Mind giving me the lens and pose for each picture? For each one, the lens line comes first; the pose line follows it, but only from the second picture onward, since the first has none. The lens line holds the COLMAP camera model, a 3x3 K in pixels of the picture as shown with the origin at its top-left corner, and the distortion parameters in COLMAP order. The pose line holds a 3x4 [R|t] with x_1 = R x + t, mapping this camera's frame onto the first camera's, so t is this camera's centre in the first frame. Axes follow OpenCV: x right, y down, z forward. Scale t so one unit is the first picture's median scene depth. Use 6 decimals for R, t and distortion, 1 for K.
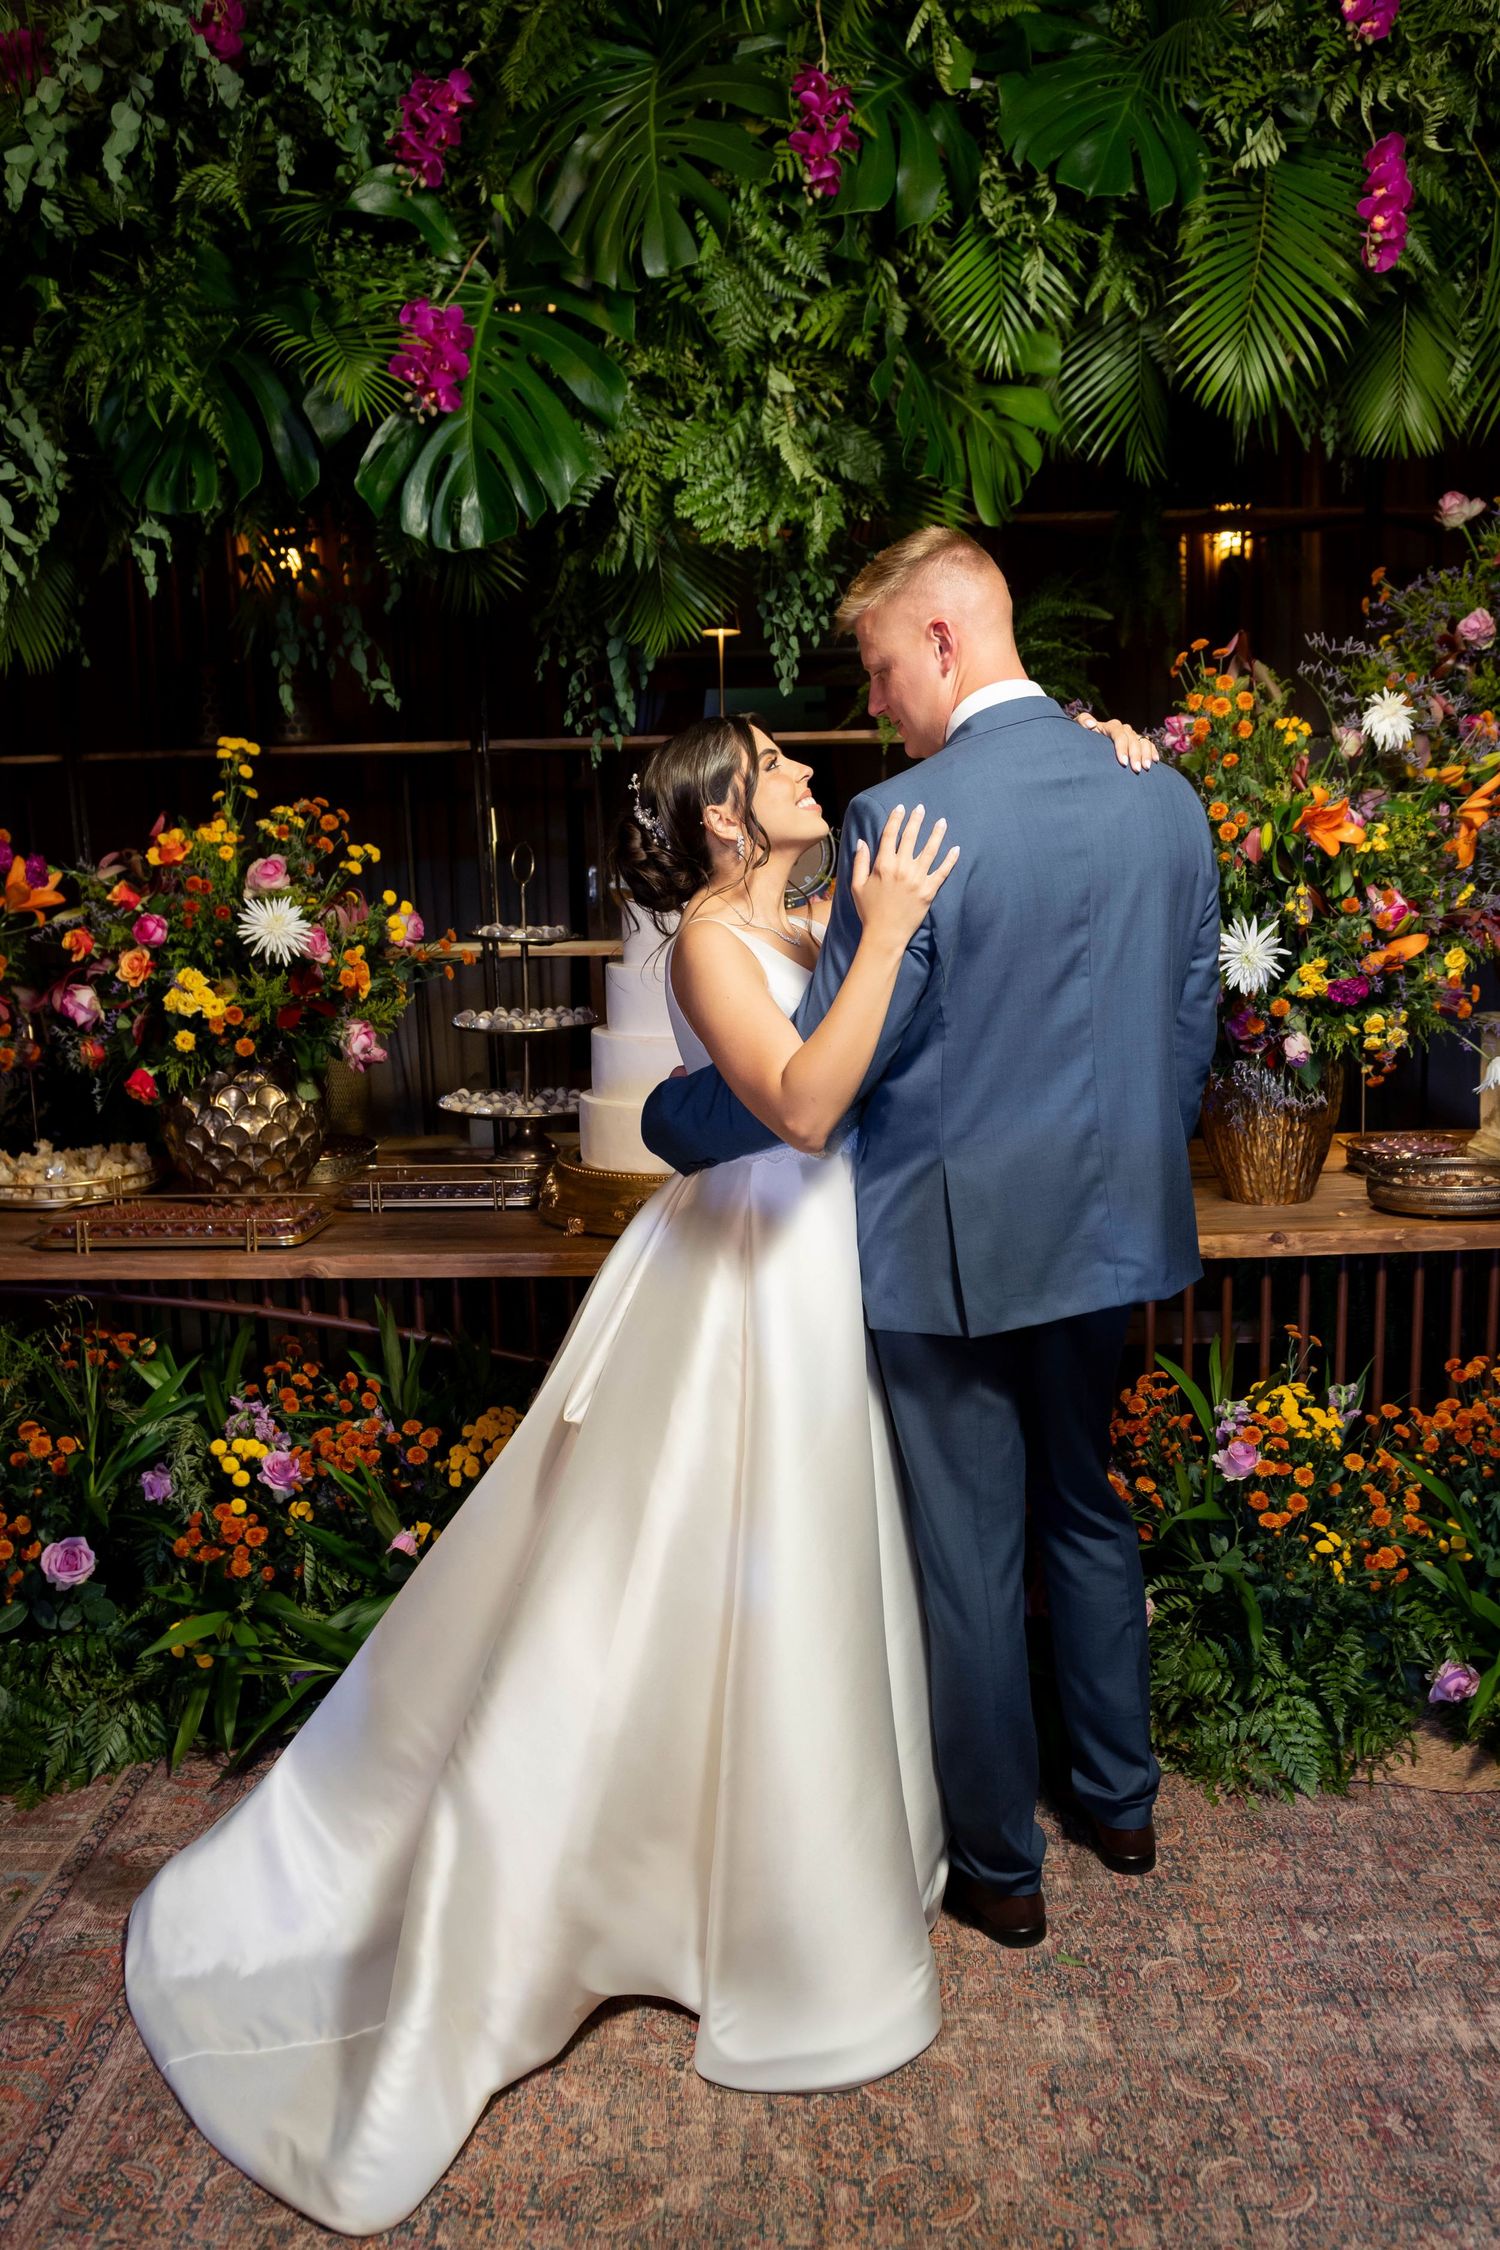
lens RADIAL K [[1798.5, 0, 792.3], [0, 1798.5, 1127.1], [0, 0, 1]] dist [-0.051394, 0.001644]
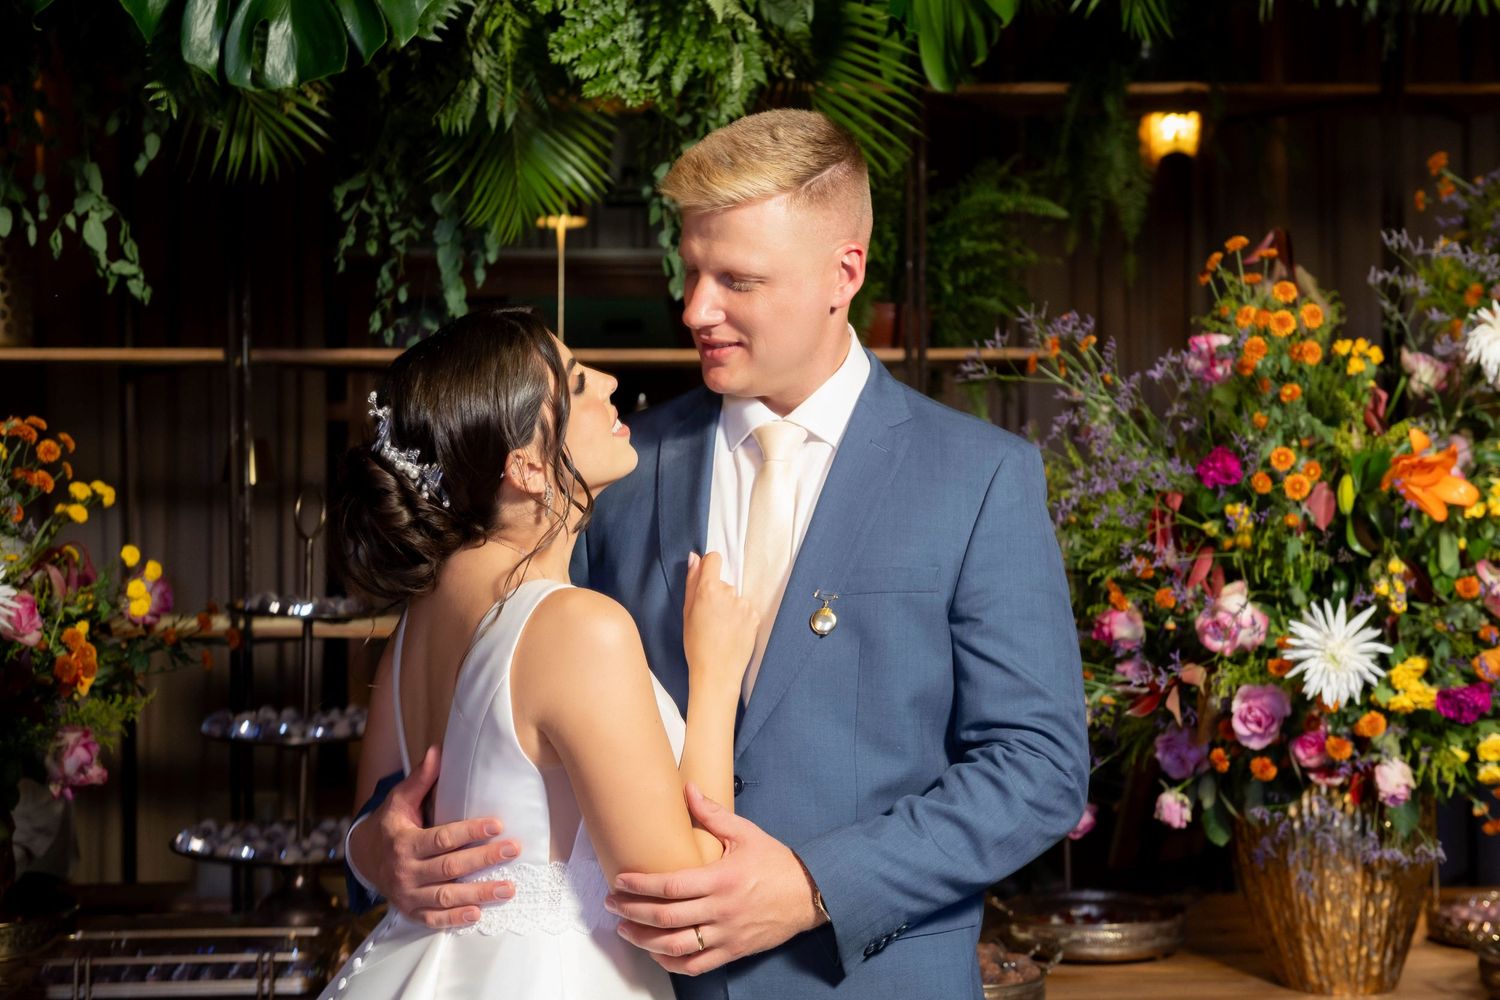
lens RADIAL K [[2248.4, 0, 752.2], [0, 2248.4, 471.8], [0, 0, 1]] dist [0.134443, -0.059914]
pose [[0.996248, 0.019292, 0.084363, -0.059030], [-0.005002, 0.986042, -0.166420, -0.011845], [-0.086396, 0.165374, 0.982439, 0.084323]]
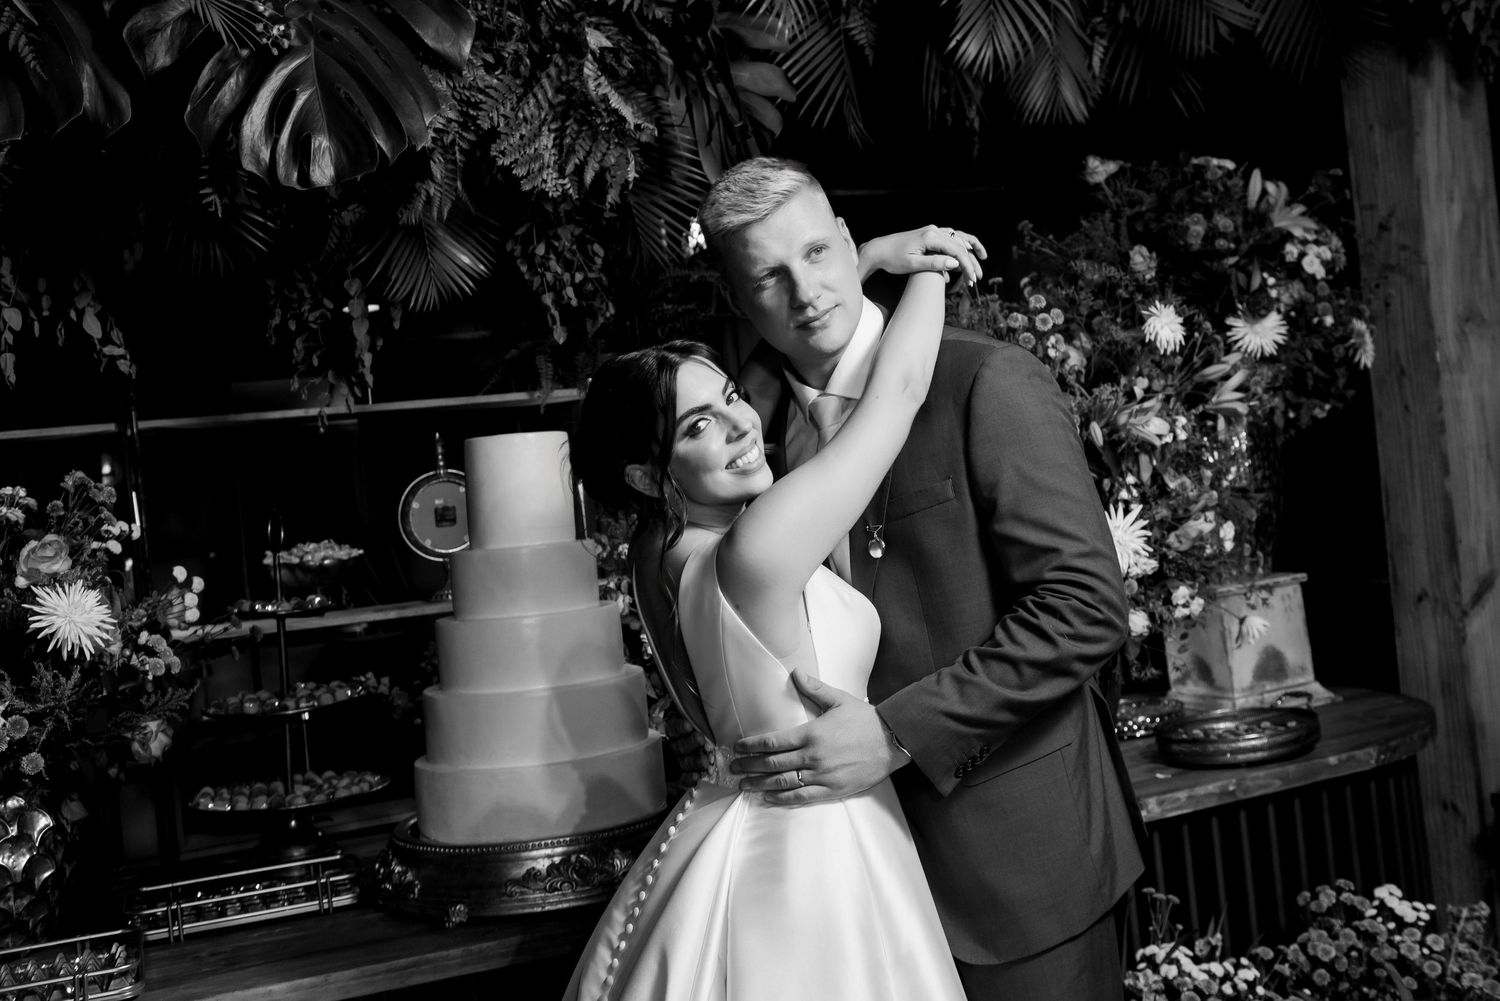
lens RADIAL K [[1546.5, 0, 758.0], [0, 1546.5, 430.6], [0, 0, 1]] dist [-0.003634, -0.010910]
pose [[0.920566, -0.058450, 0.386189, -0.279626], [0.140563, 0.972070, -0.187939, -0.013672], [-0.364418, 0.227294, 0.903071, 0.203500]]
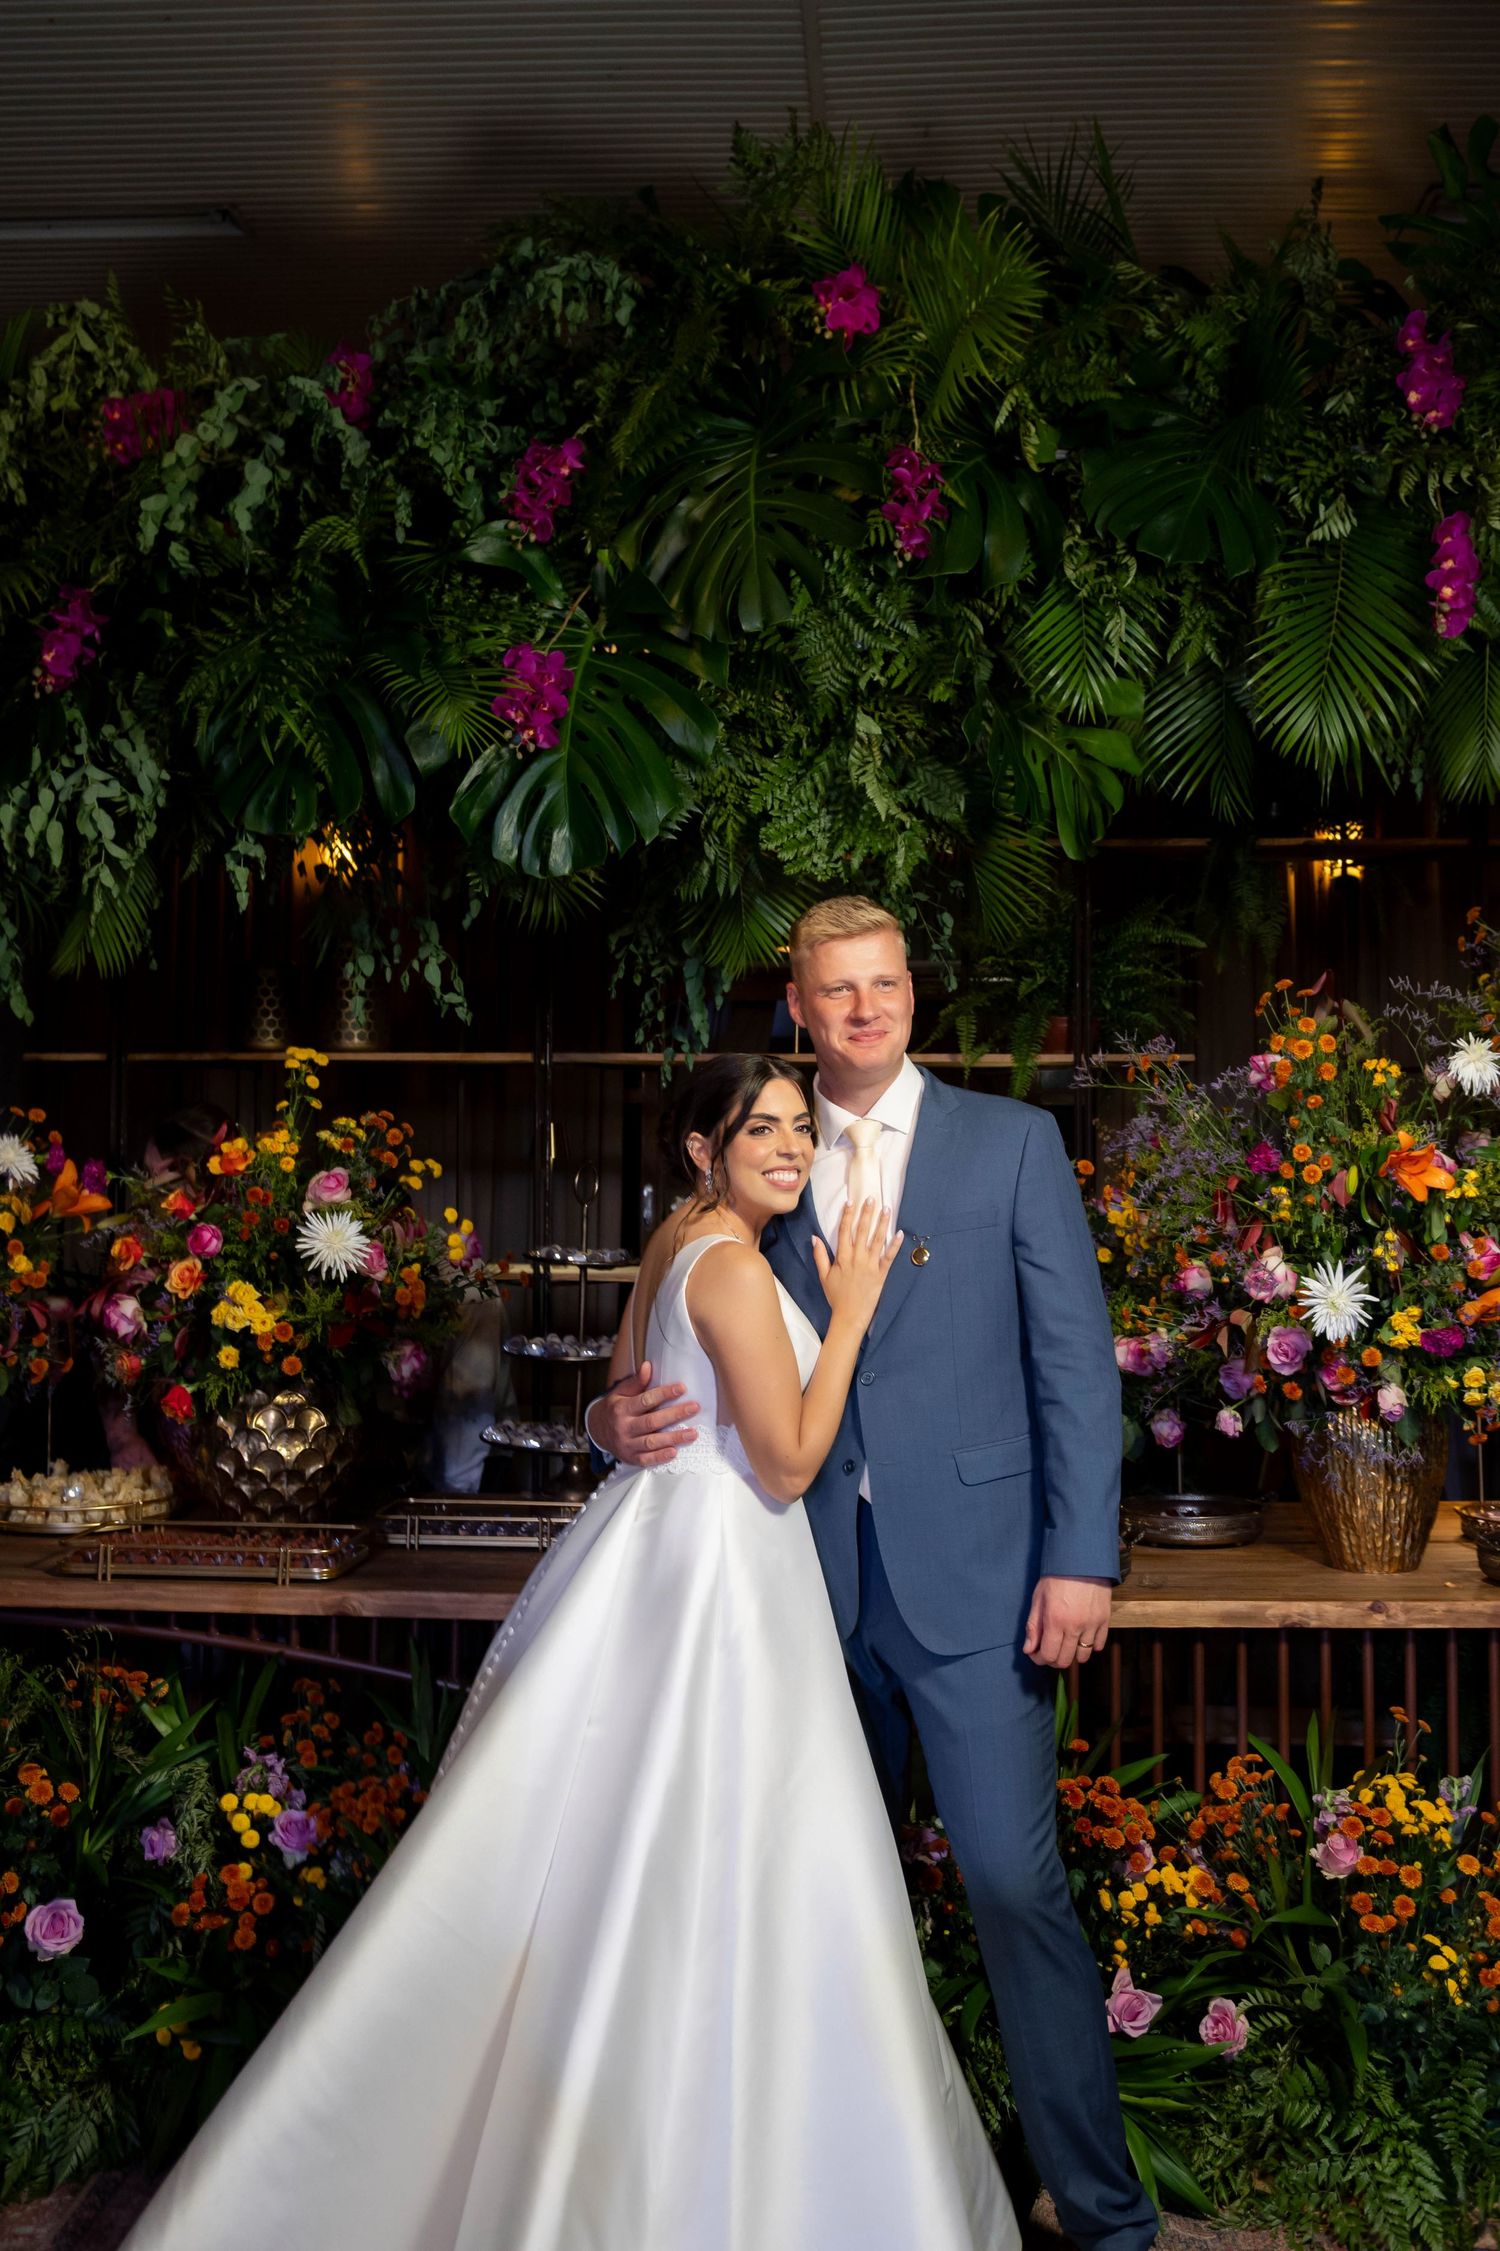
lens RADIAL K [[2085.0, 0, 801.3], [0, 2085.0, 1010.9], [0, 0, 1]] dist [-0.011296, -0.001435]
pose [[0.999138, 0.026034, -0.032344, -0.001603], [-0.032663, 0.973770, -0.225180, 0.013492], [0.025633, 0.226042, 0.973780, -0.131729]]
